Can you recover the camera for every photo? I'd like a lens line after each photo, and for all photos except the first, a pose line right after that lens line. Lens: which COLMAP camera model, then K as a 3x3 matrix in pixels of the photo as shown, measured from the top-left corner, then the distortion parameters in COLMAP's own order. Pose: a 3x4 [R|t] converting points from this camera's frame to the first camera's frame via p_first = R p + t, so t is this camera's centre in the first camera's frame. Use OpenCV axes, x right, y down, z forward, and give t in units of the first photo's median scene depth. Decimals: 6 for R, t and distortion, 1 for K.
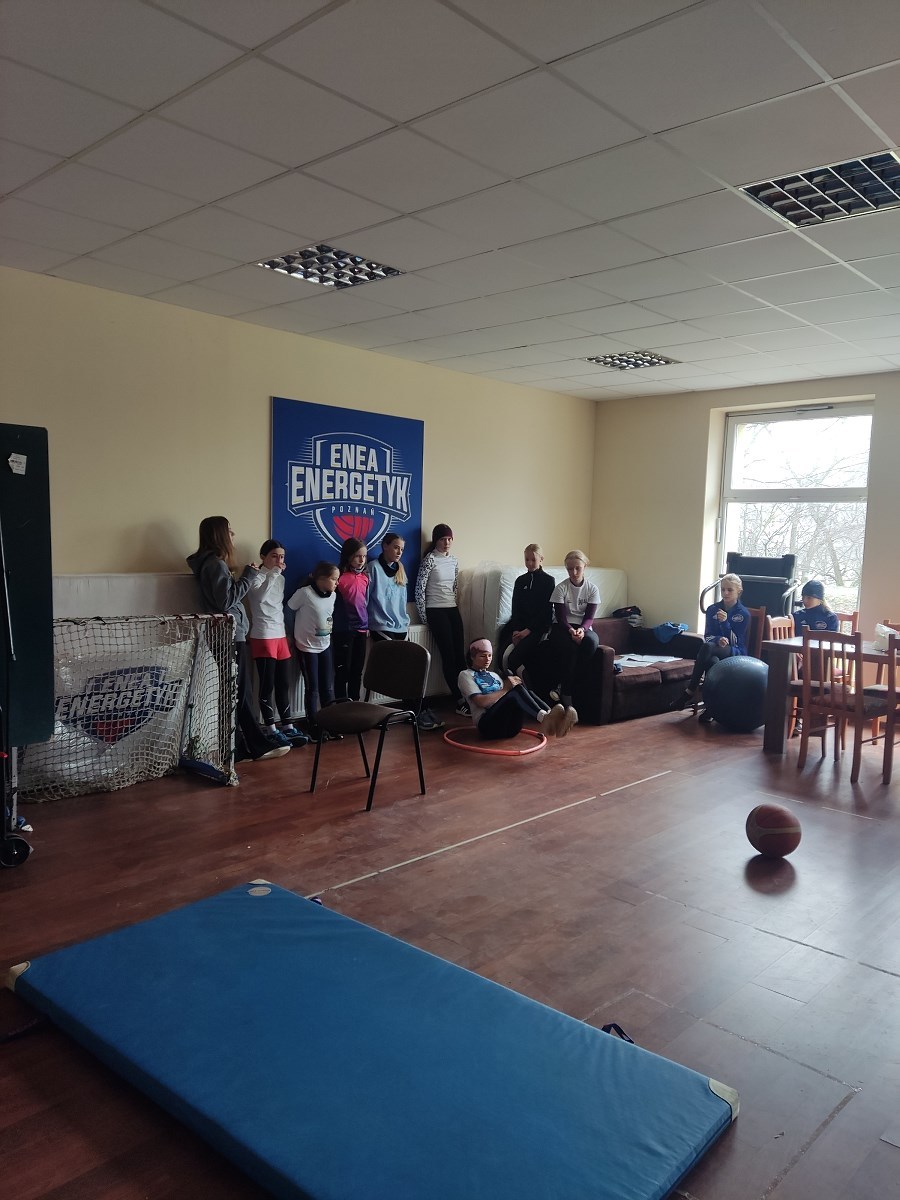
lens RADIAL K [[874.0, 0, 450.0], [0, 874.0, 600.0], [0, 0, 1]] dist [0.122198, -0.138112]
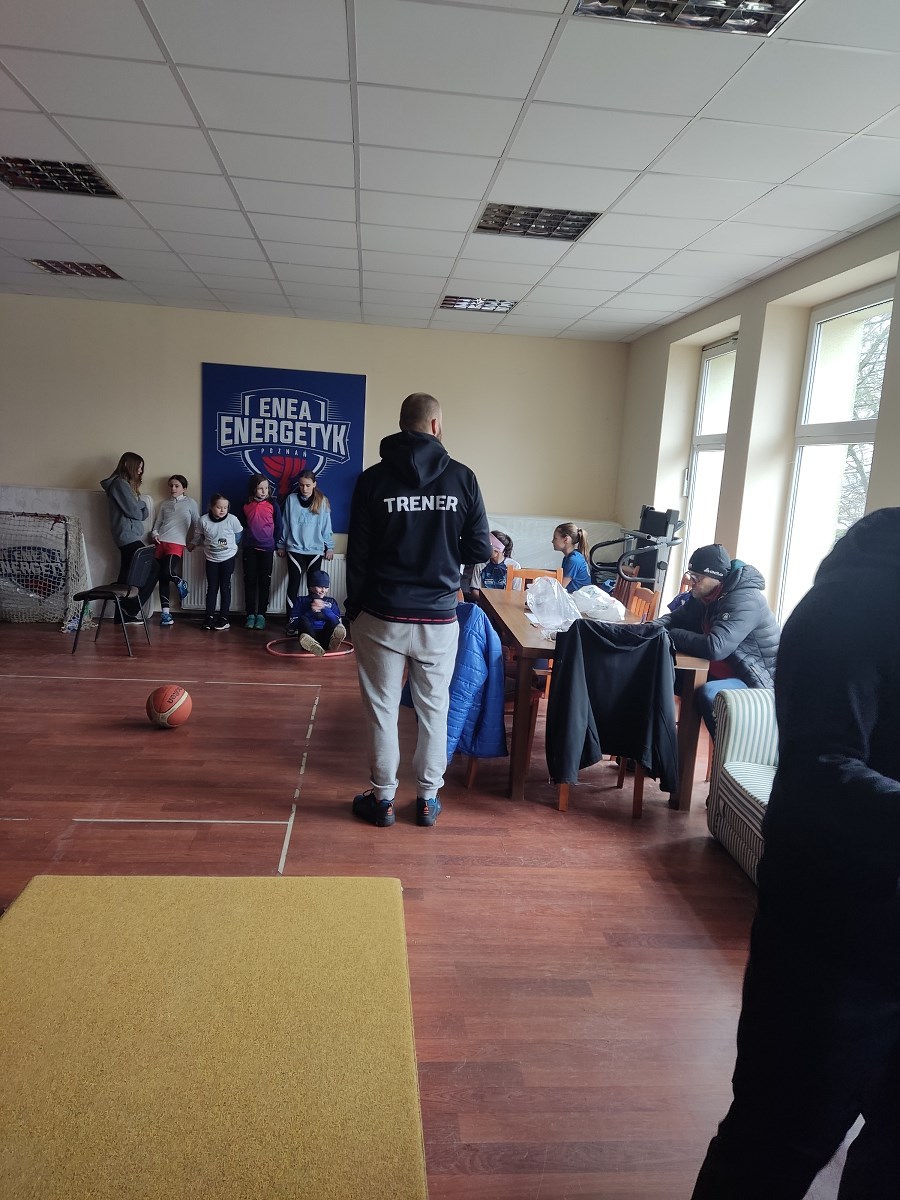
lens RADIAL K [[872.0, 0, 445.5], [0, 872.0, 597.4], [0, 0, 1]] dist [0.130126, -0.135359]
pose [[0.744281, 0.114666, -0.657950, 0.891230], [-0.088122, 0.993399, 0.073442, -0.010193], [0.662028, 0.003319, 0.749472, 0.225336]]
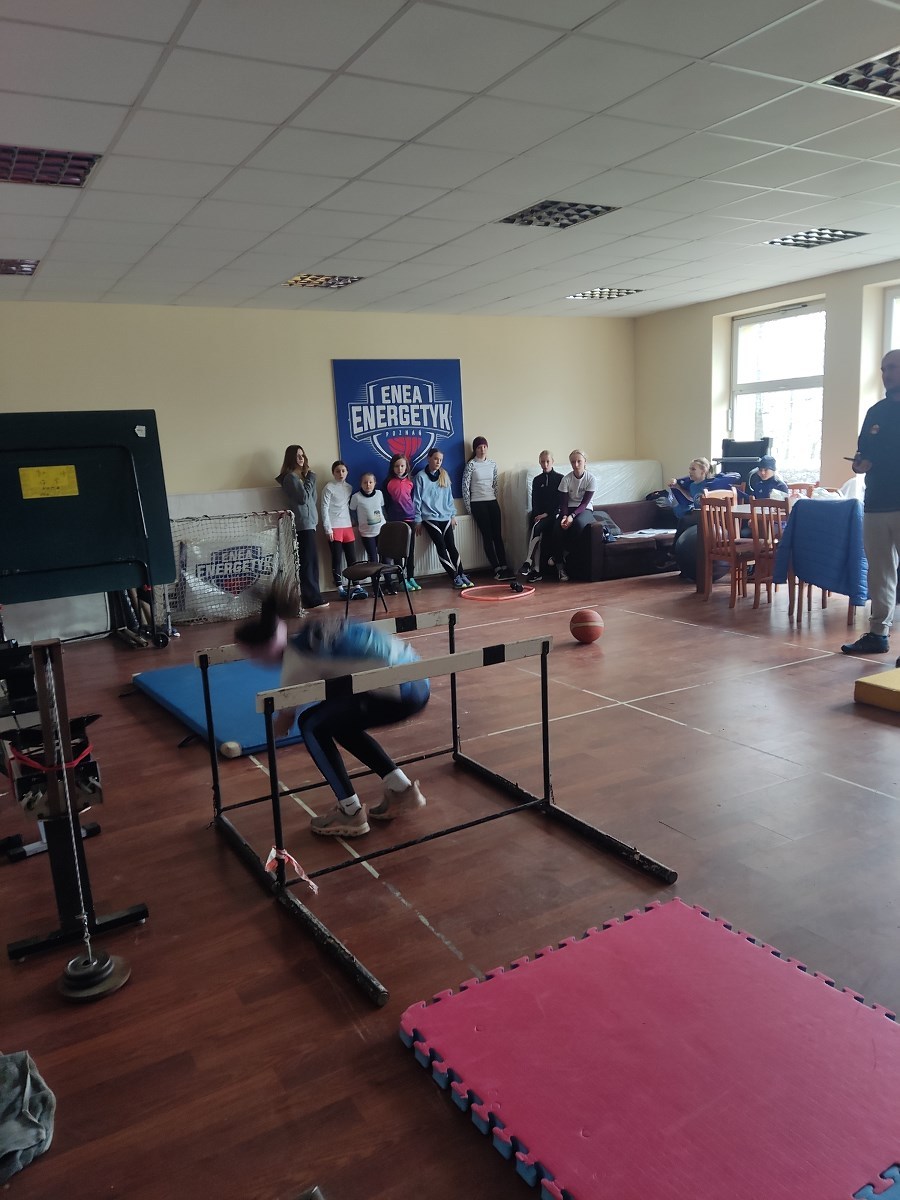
lens RADIAL K [[874.0, 0, 450.0], [0, 874.0, 600.0], [0, 0, 1]] dist [0.122198, -0.138112]
pose [[0.956278, -0.028145, -0.291101, 0.354175], [0.058746, 0.993557, 0.096921, 0.028809], [0.286497, -0.109785, 0.951770, -0.325300]]
